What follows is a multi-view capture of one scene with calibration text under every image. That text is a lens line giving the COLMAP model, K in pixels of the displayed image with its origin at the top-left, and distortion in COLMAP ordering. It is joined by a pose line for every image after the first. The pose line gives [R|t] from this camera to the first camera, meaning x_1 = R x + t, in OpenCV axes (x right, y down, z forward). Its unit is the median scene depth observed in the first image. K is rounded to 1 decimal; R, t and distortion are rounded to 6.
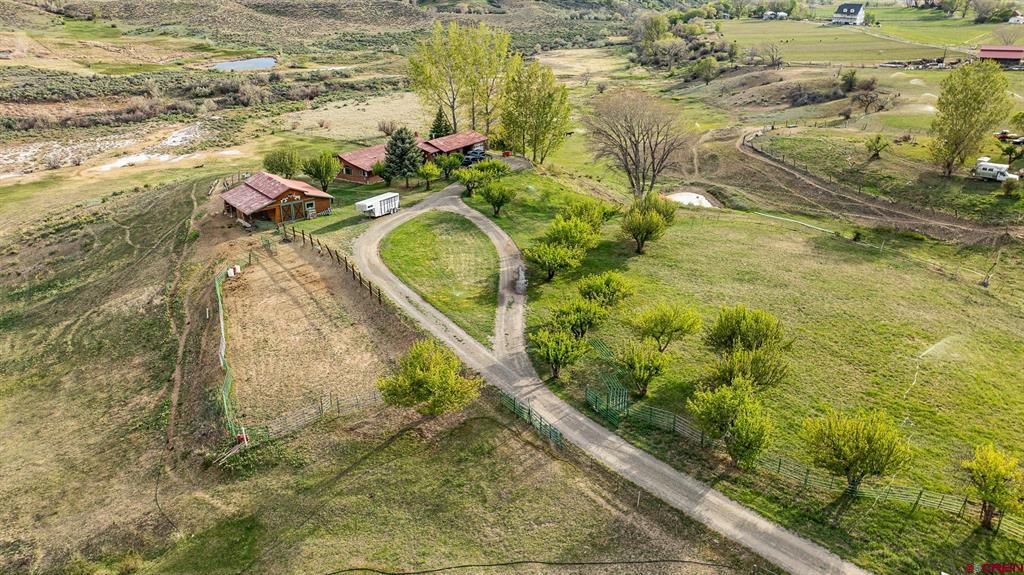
lens RADIAL K [[734.7, 0, 512.0], [0, 734.7, 287.5], [0, 0, 1]] dist [-0.048292, 0.061541]
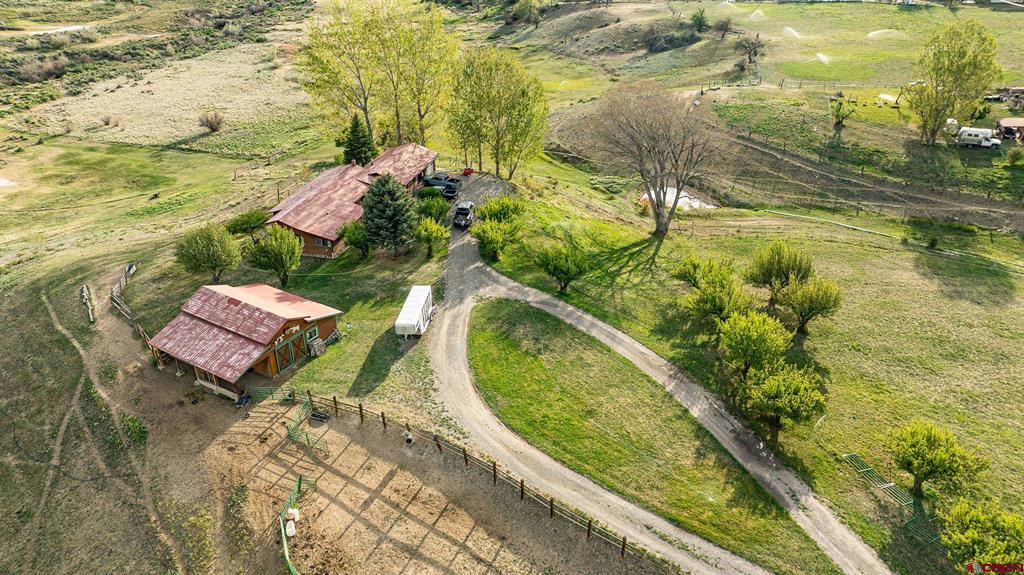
lens RADIAL K [[734.7, 0, 512.0], [0, 734.7, 287.5], [0, 0, 1]] dist [-0.048292, 0.061541]
pose [[0.938464, -0.165679, 0.303045, -0.237679], [0.136694, 0.983958, 0.114632, -0.159590], [-0.317176, -0.066154, 0.946057, 0.278925]]
